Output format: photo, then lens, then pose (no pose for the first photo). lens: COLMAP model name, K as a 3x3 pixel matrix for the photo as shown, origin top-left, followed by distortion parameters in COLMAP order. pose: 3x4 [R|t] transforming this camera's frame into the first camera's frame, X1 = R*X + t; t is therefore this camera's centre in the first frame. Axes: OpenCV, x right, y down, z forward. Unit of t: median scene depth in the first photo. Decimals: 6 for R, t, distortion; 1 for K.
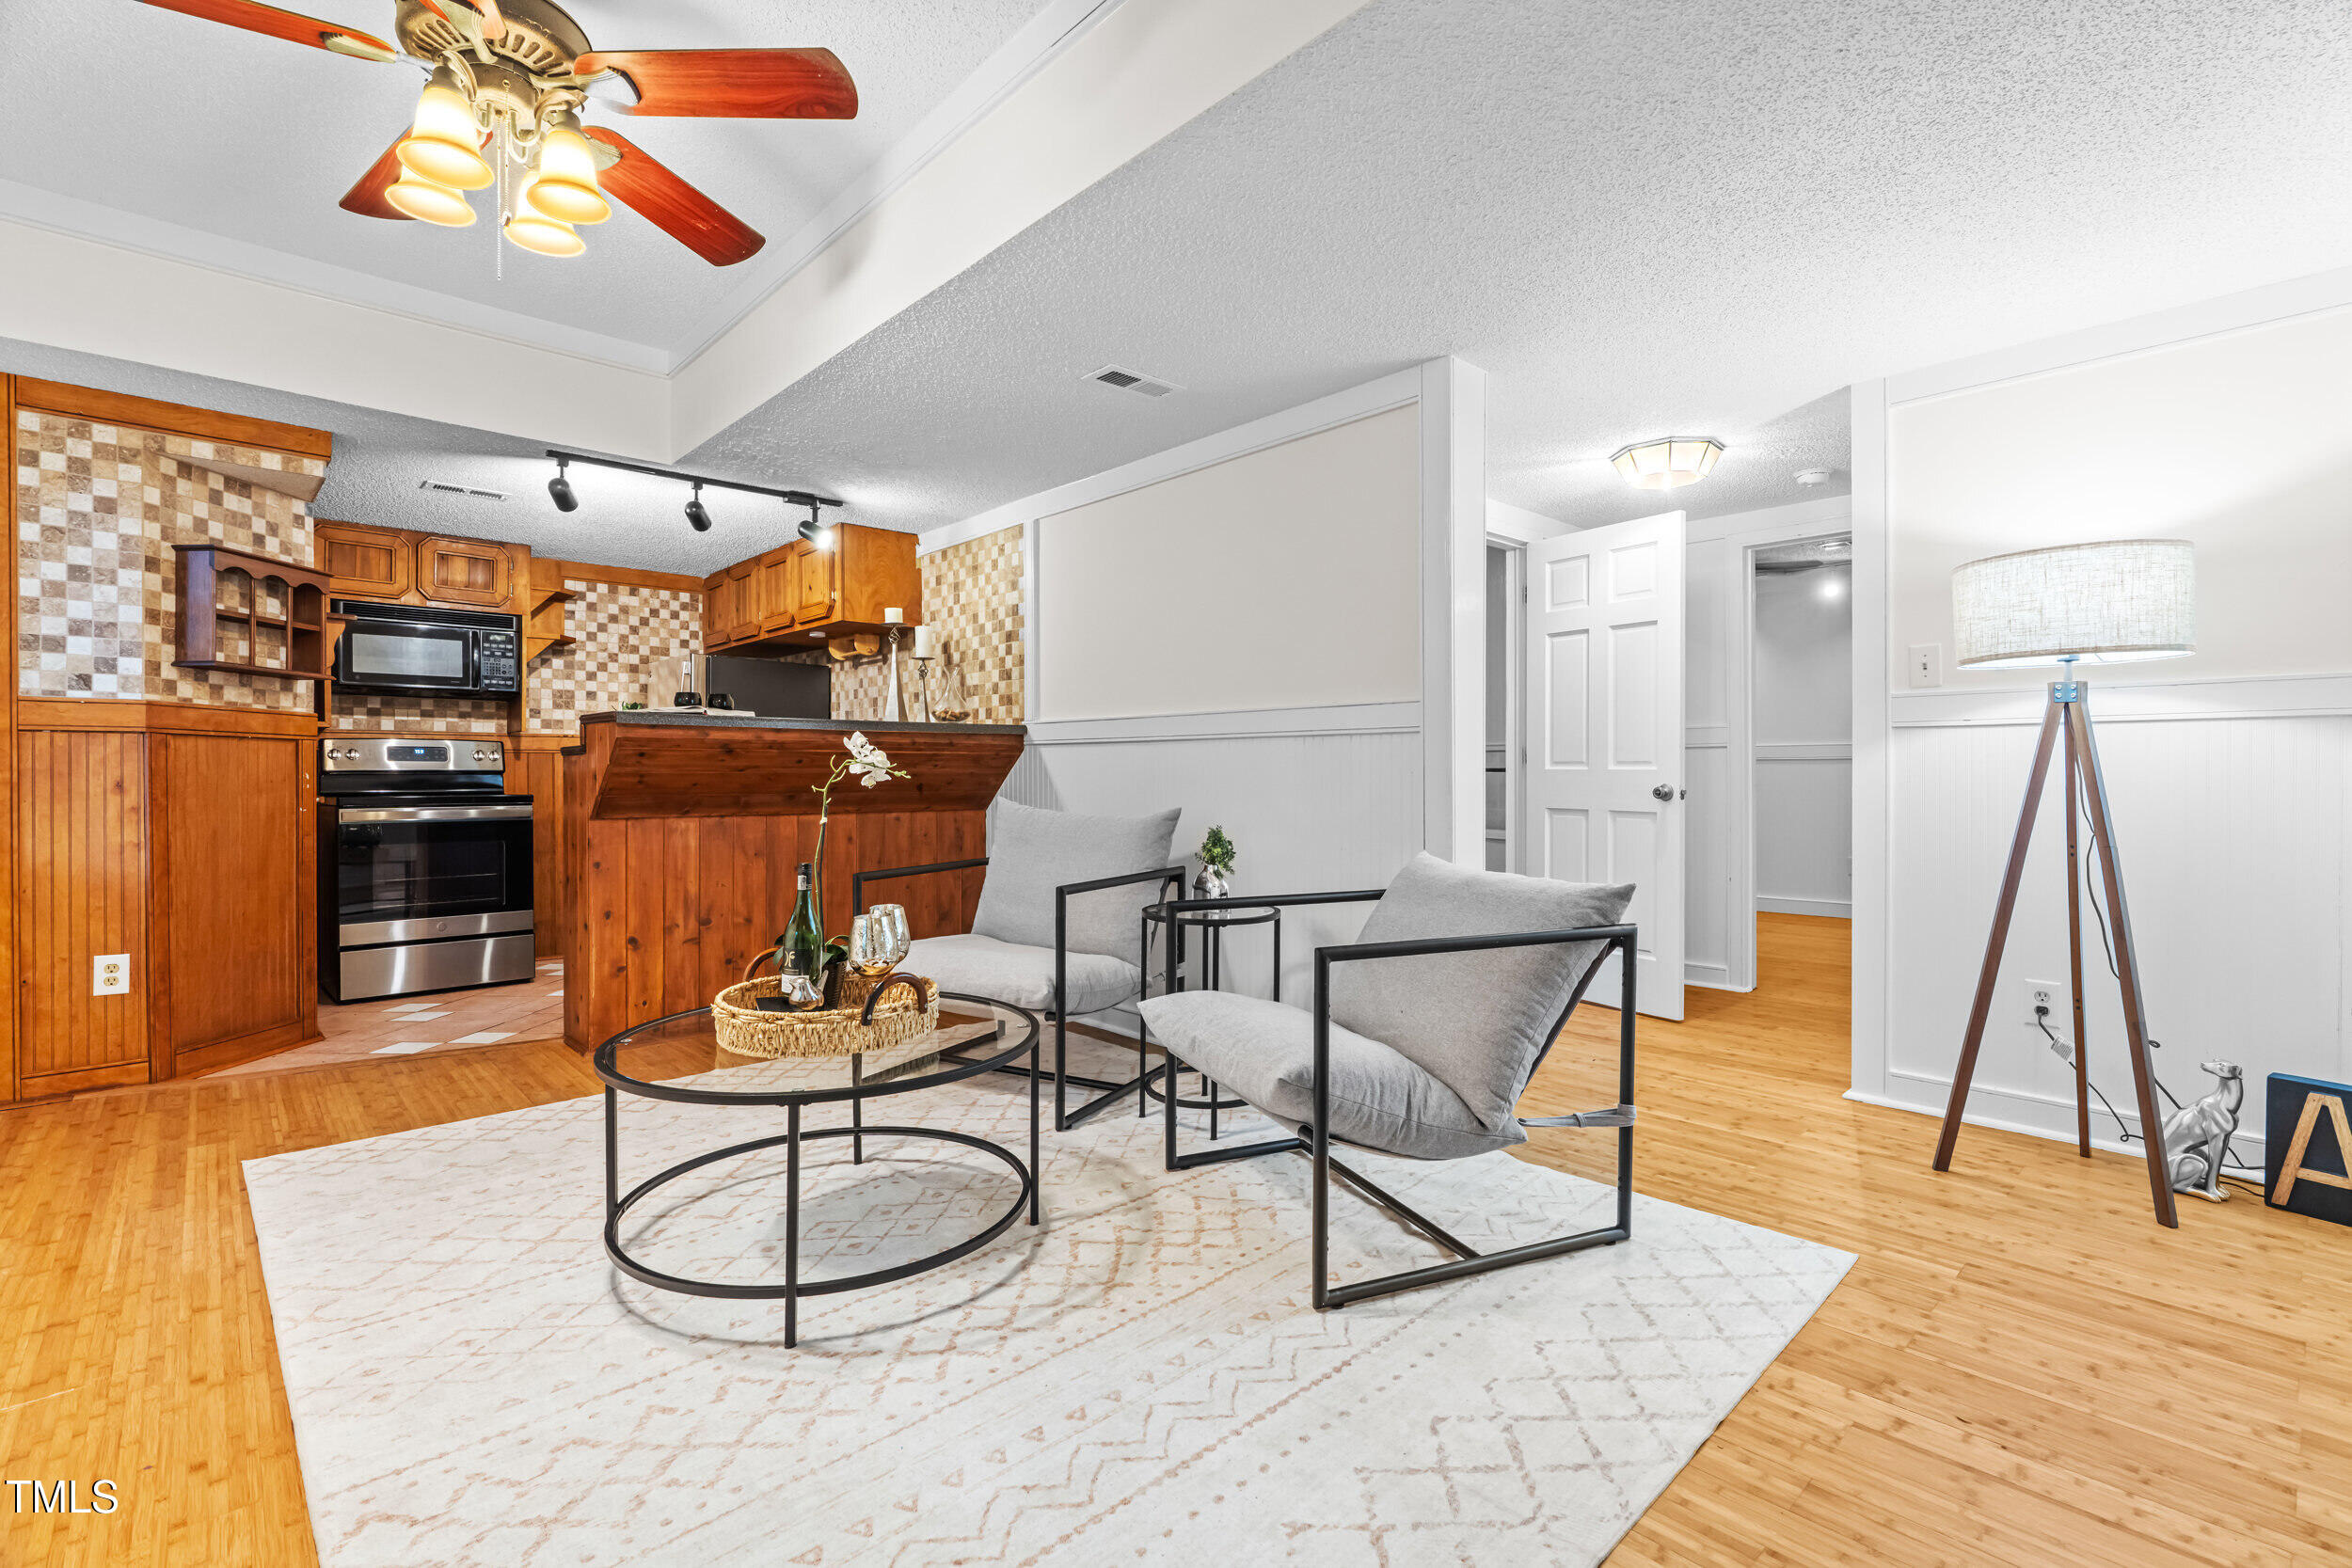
lens RADIAL K [[1067.1, 0, 1195.9], [0, 1067.1, 781.4], [0, 0, 1]] dist [-0.013080, 0.005131]
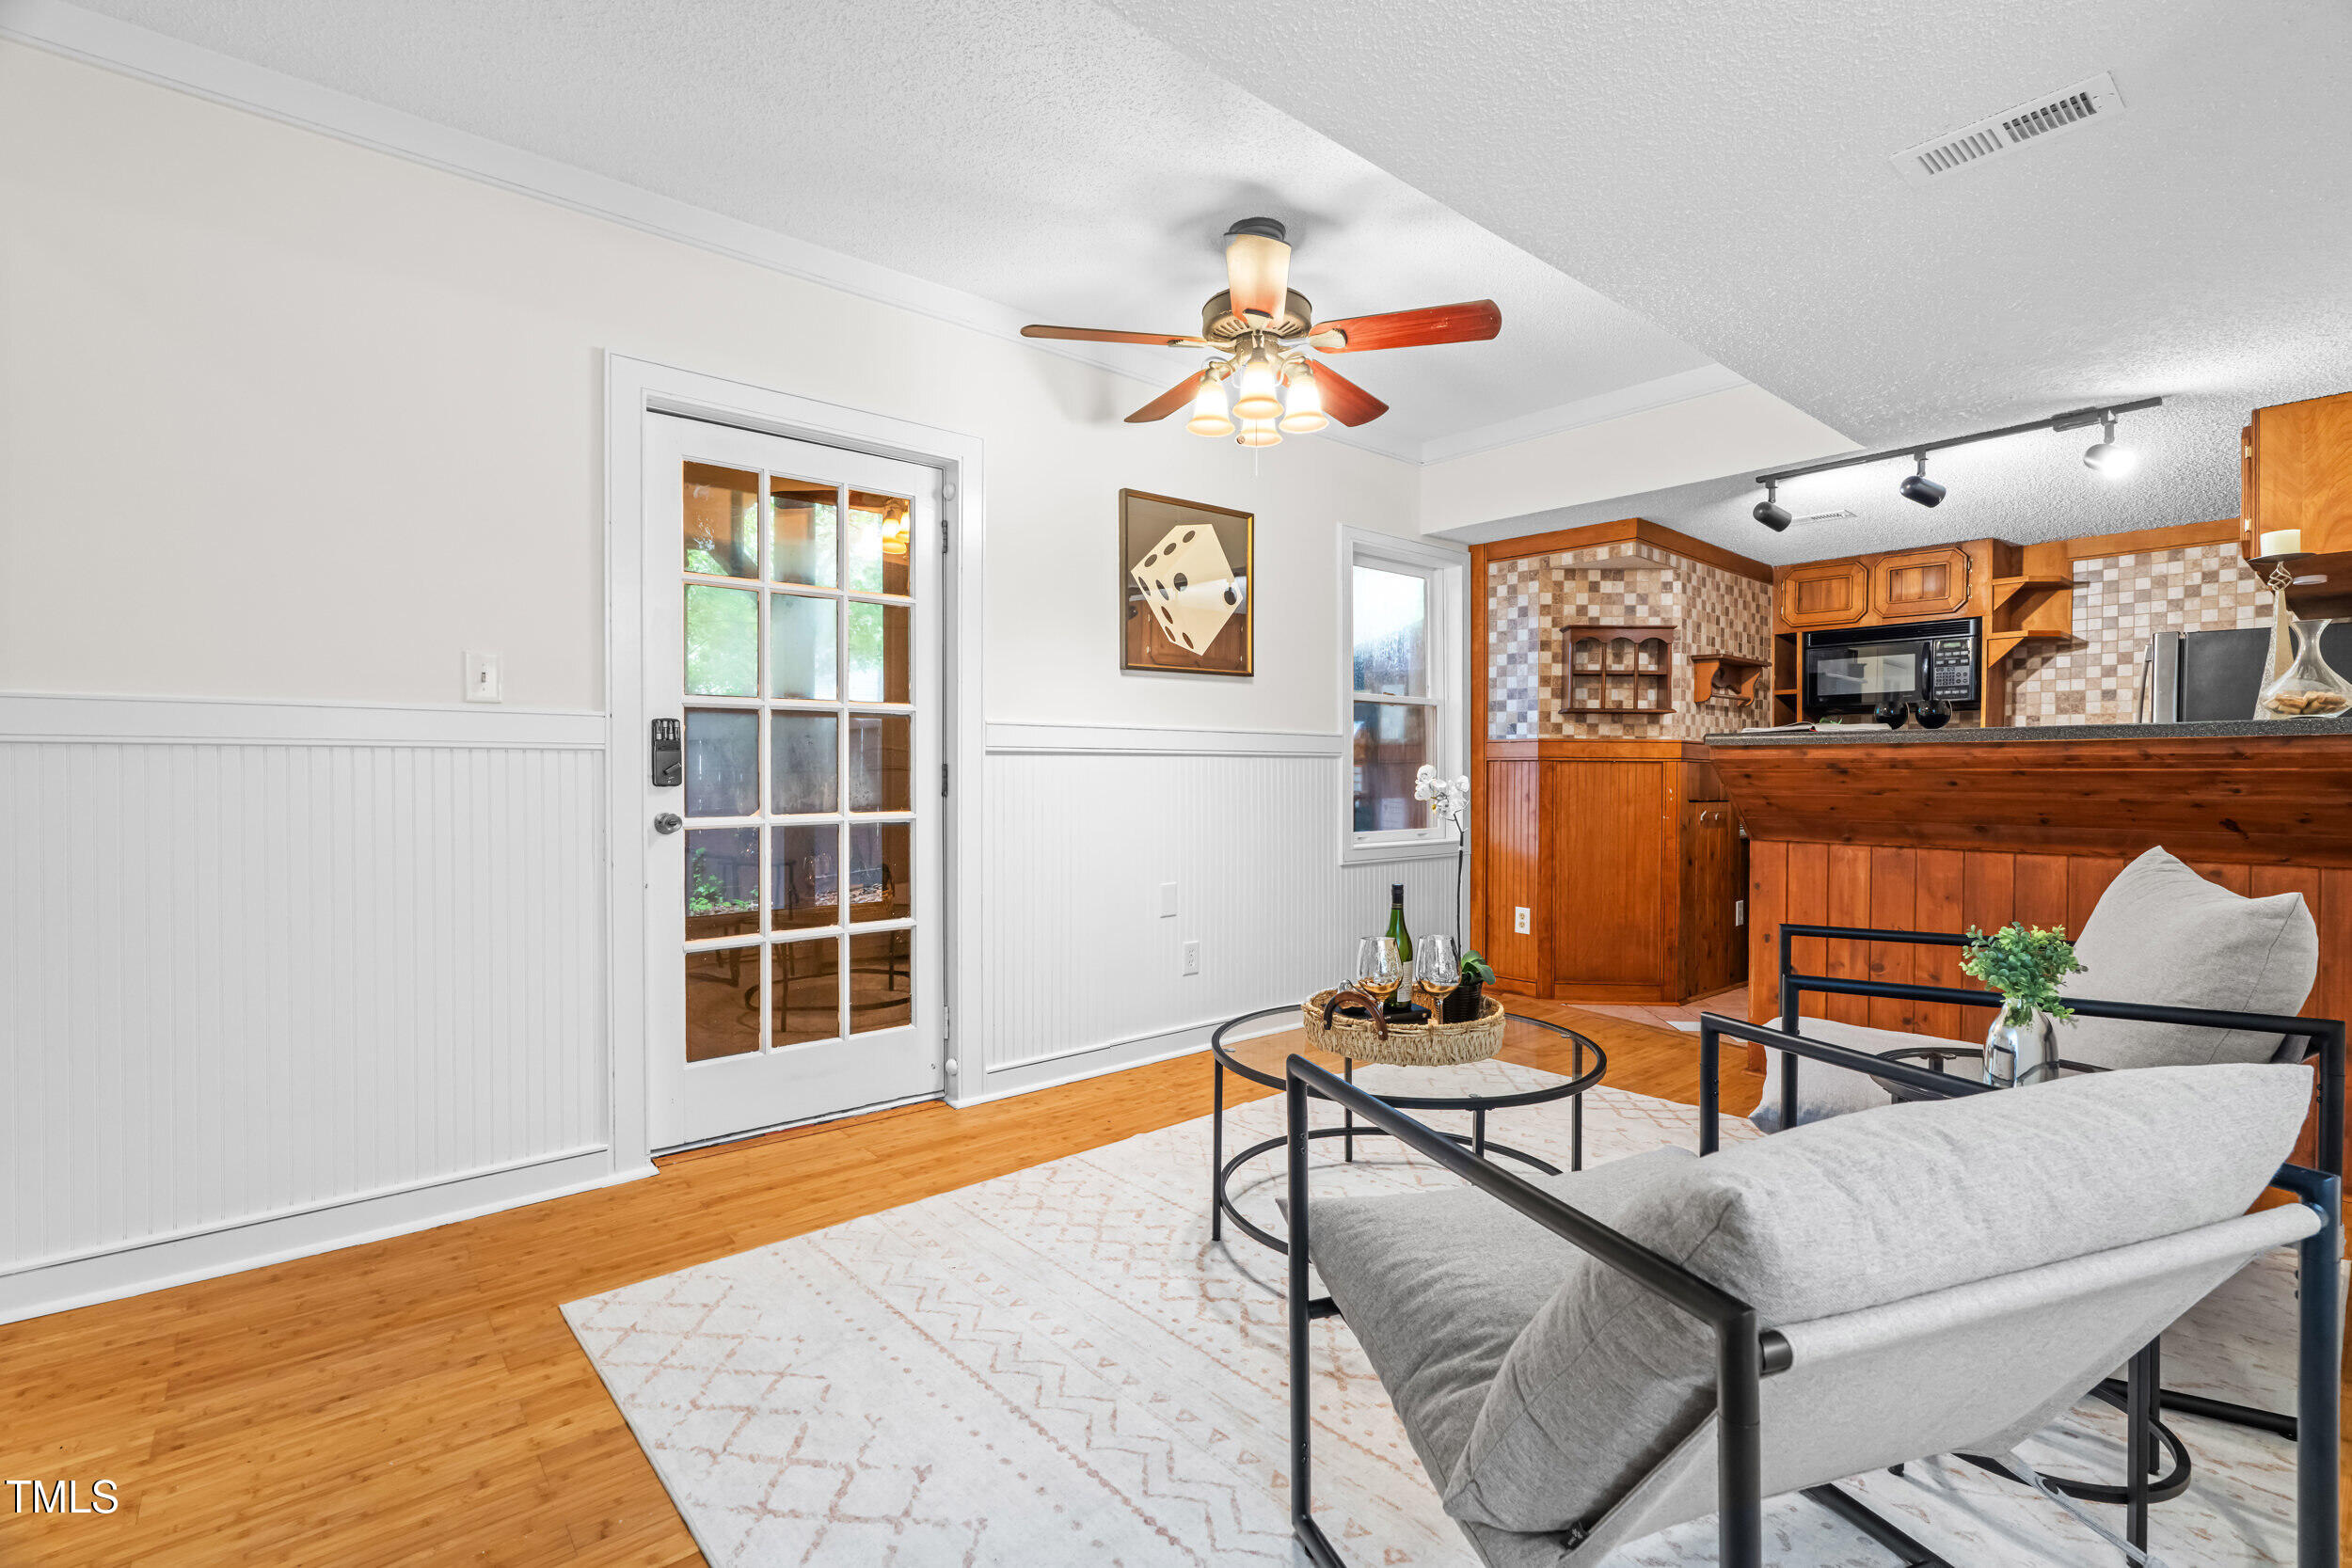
lens RADIAL K [[1067.1, 0, 1153.8], [0, 1067.1, 780.0], [0, 0, 1]] dist [-0.013080, 0.005131]
pose [[-0.067906, 0.007500, -0.997664, 0.465674], [-0.009657, 0.999920, 0.008174, -0.023312], [0.997645, 0.010189, -0.067828, 0.502882]]
